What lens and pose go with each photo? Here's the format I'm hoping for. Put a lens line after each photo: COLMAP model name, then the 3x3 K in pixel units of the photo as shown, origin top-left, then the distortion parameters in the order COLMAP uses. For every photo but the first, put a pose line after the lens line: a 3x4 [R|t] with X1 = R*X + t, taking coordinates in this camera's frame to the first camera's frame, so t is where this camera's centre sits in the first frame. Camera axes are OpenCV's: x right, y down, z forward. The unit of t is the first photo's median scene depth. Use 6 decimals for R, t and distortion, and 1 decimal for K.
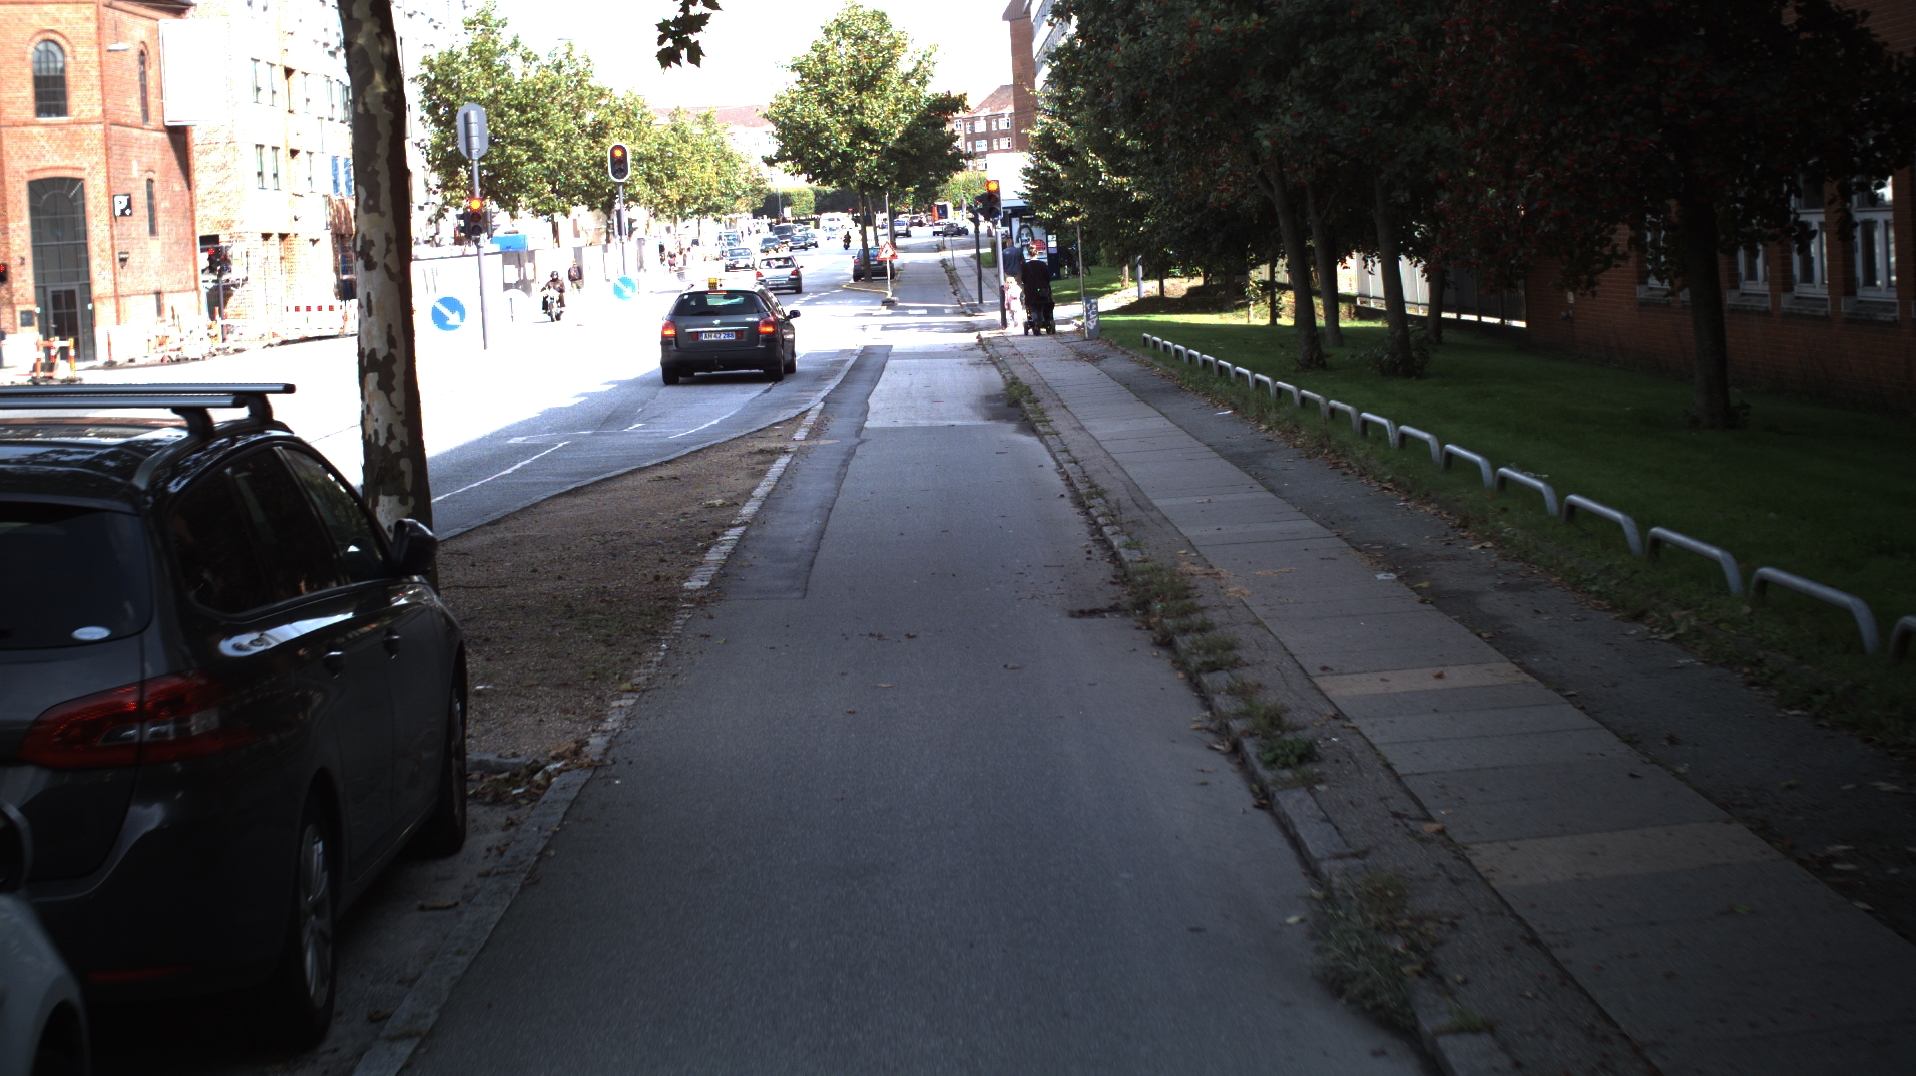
lens RADIAL K [[3499.5, 0, 965.9], [0, 3499.5, 522.9], [0, 0, 1]] dist [-0.267543, 0.000000]
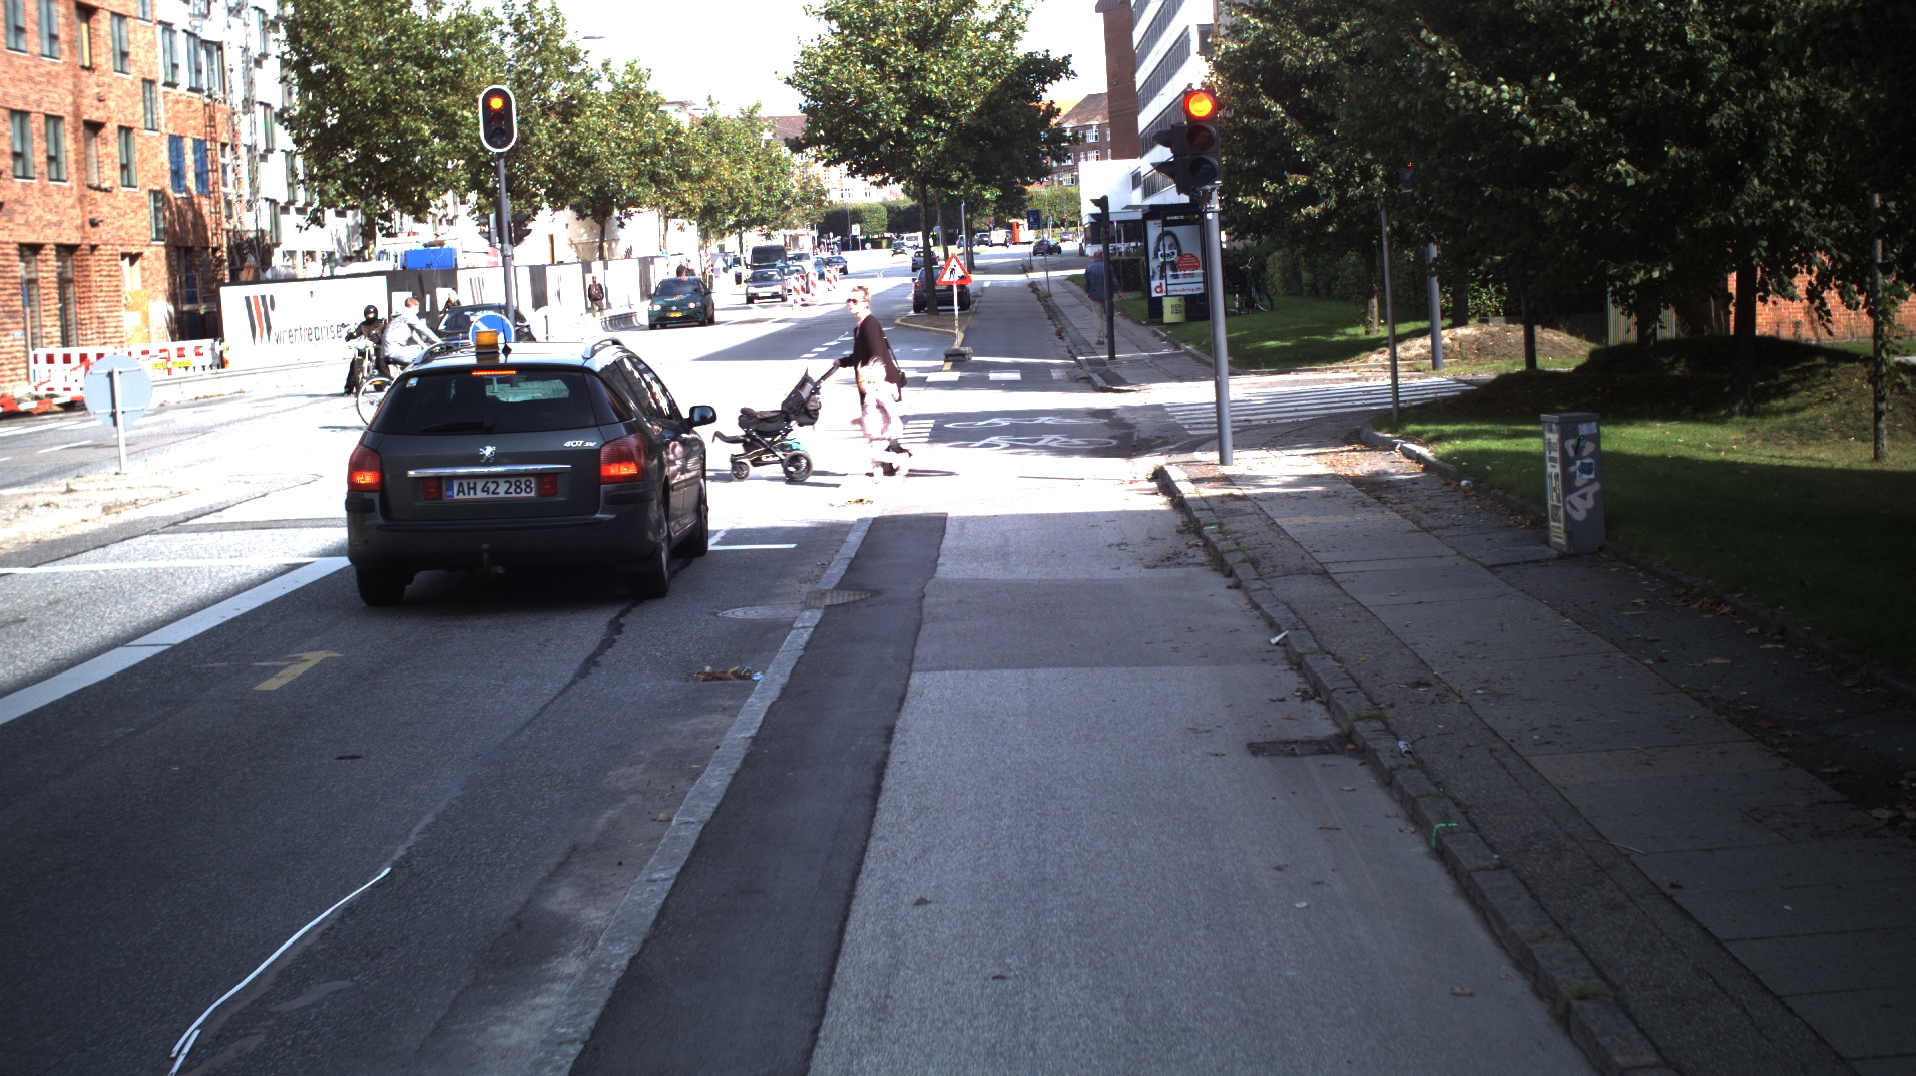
lens RADIAL K [[3499.5, 0, 947.9], [0, 3499.5, 545.5], [0, 0, 1]] dist [-0.267543, 0.000000]
pose [[0.999603, 0.003309, -0.027976, -0.005356], [-0.003304, 0.999995, 0.000236, -0.024818], [0.027977, -0.000144, 0.999609, 0.323227]]
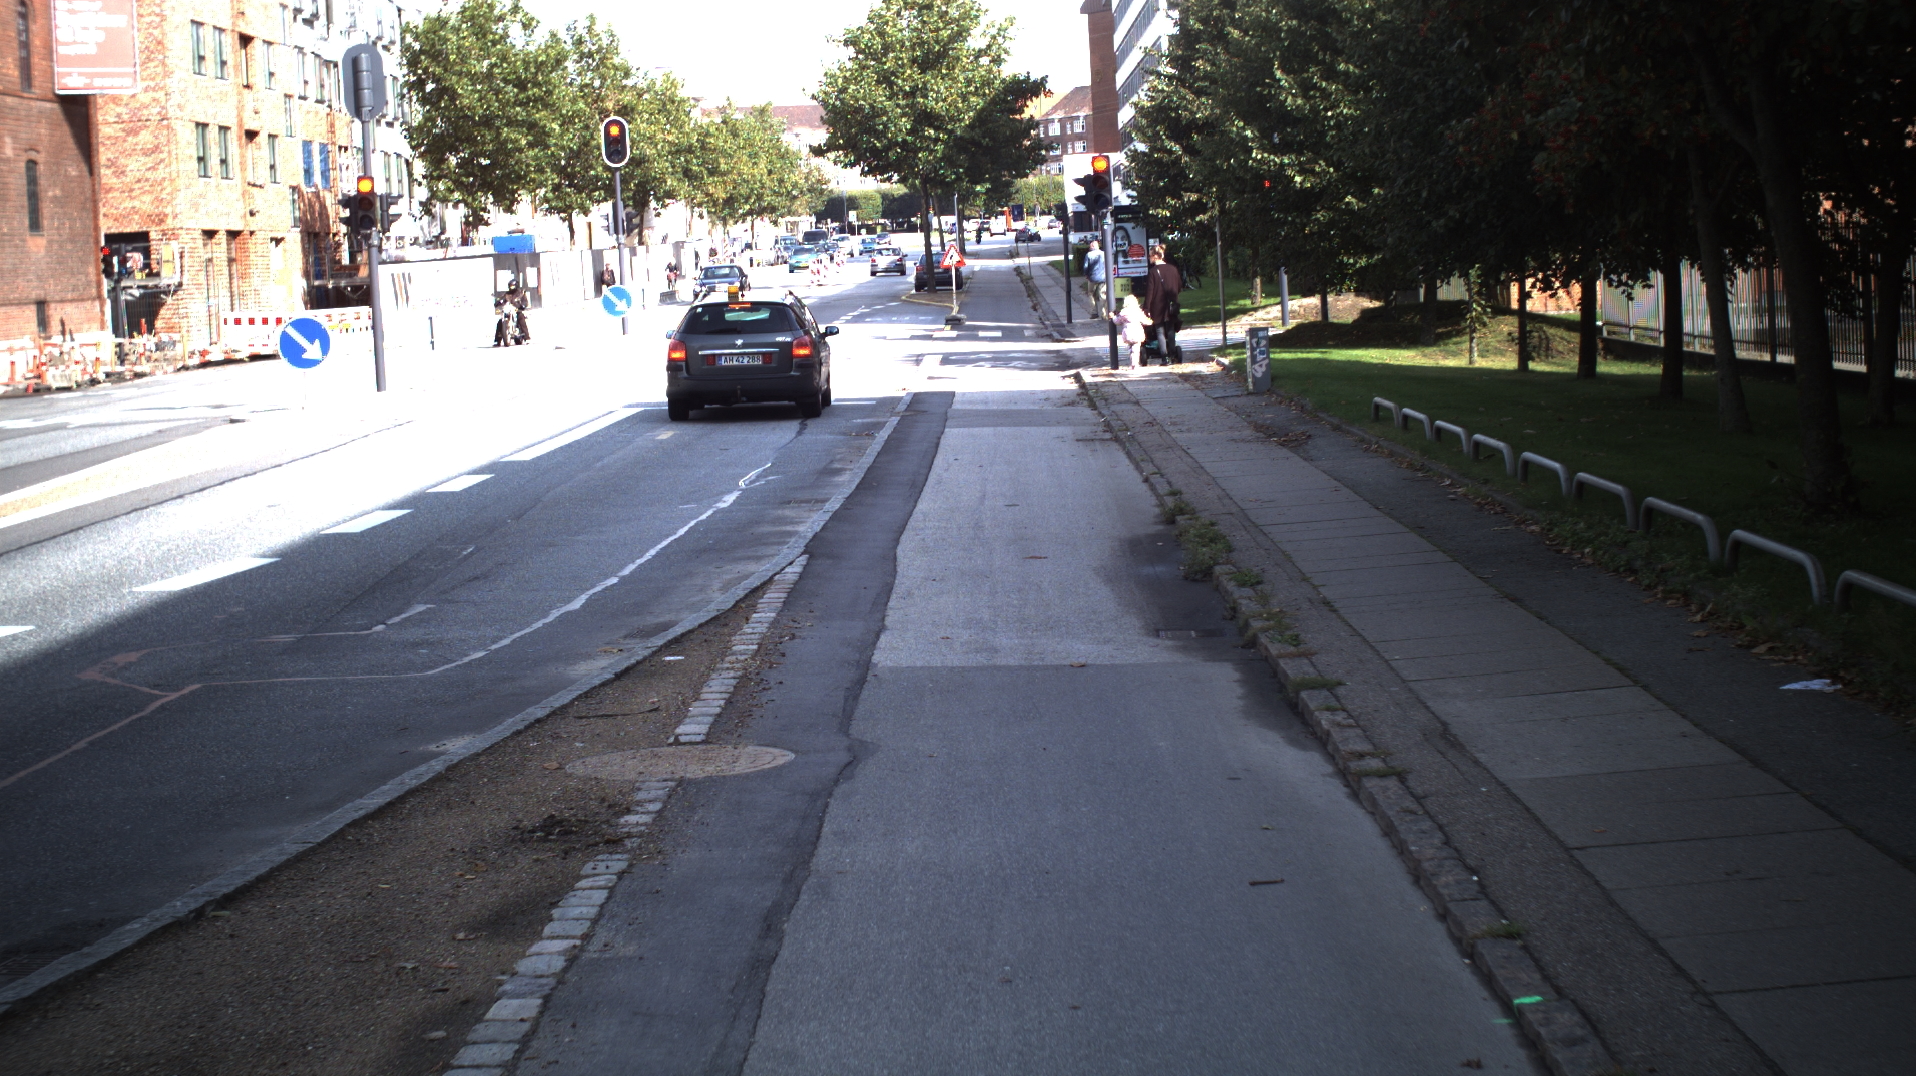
lens RADIAL K [[3499.5, 0, 947.7], [0, 3499.5, 537.8], [0, 0, 1]] dist [-0.267543, 0.000000]
pose [[0.999655, 0.008932, -0.024704, -0.002680], [-0.008876, 0.999958, 0.002374, -0.012368], [0.024724, -0.002154, 0.999692, 0.161666]]
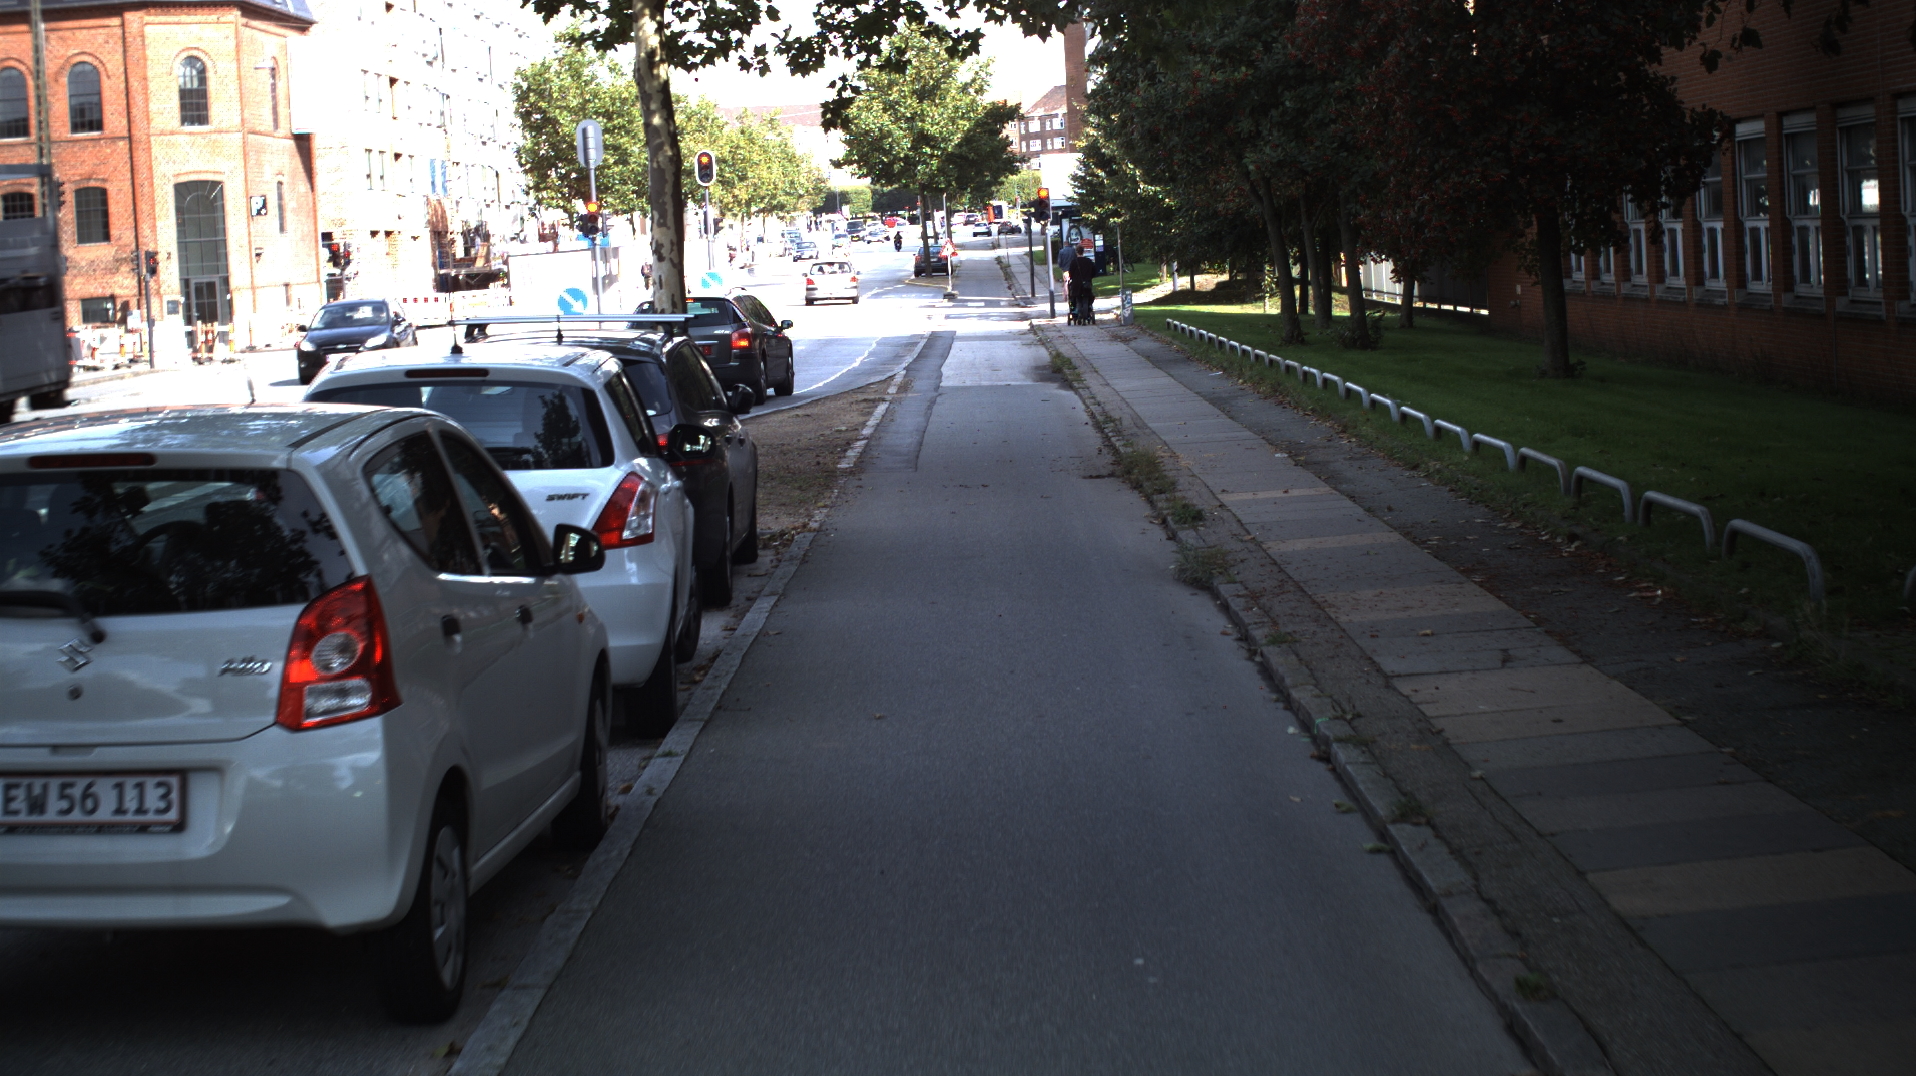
lens RADIAL K [[3499.5, 0, 945.4], [0, 3499.5, 529.5], [0, 0, 1]] dist [-0.267543, 0.000000]
pose [[0.999771, 0.003518, -0.021090, 0.000042], [-0.003463, 0.999990, 0.002660, 0.006118], [0.021099, -0.002587, 0.999774, -0.080896]]
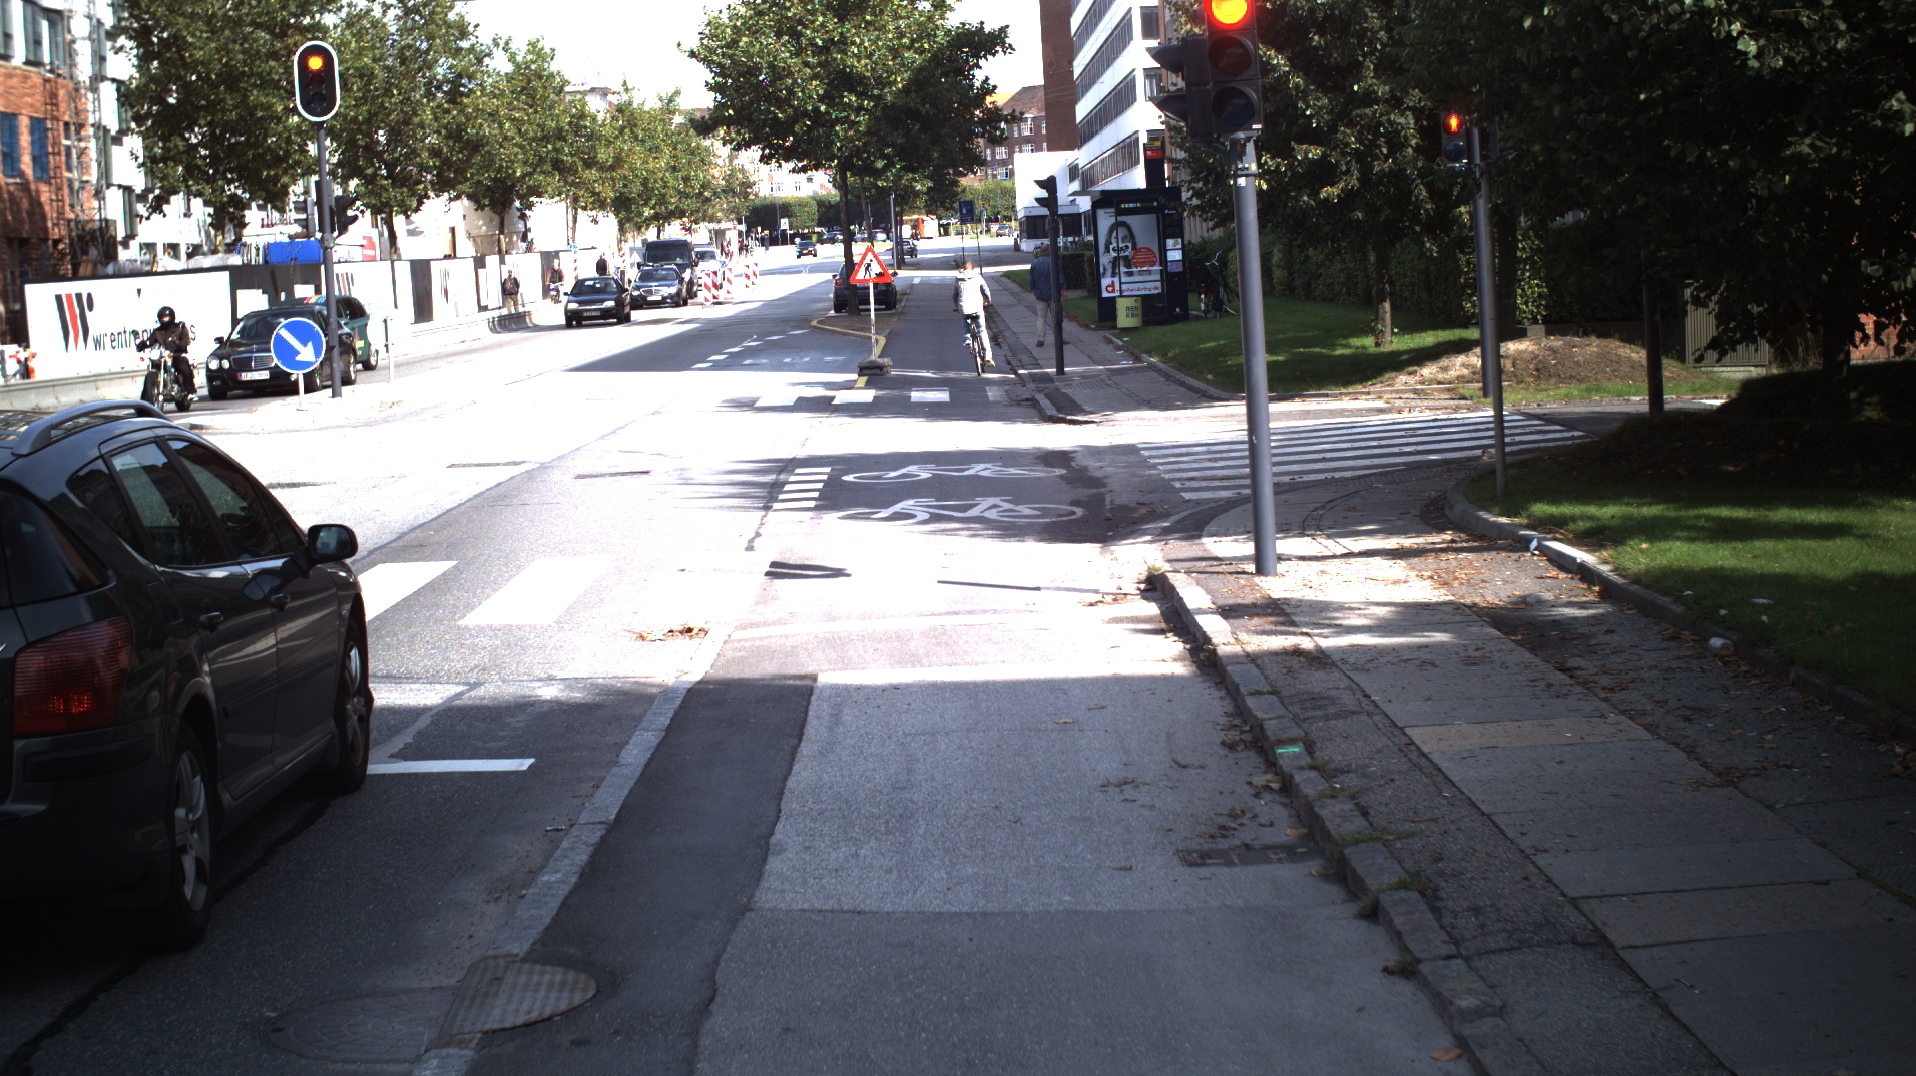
lens RADIAL K [[3499.5, 0, 961.5], [0, 3499.5, 526.9], [0, 0, 1]] dist [-0.267543, 0.000000]
pose [[0.999978, 0.004347, -0.004938, -0.005503], [-0.004366, 0.999983, -0.003836, -0.031234], [0.004922, 0.003857, 0.999980, 0.404168]]
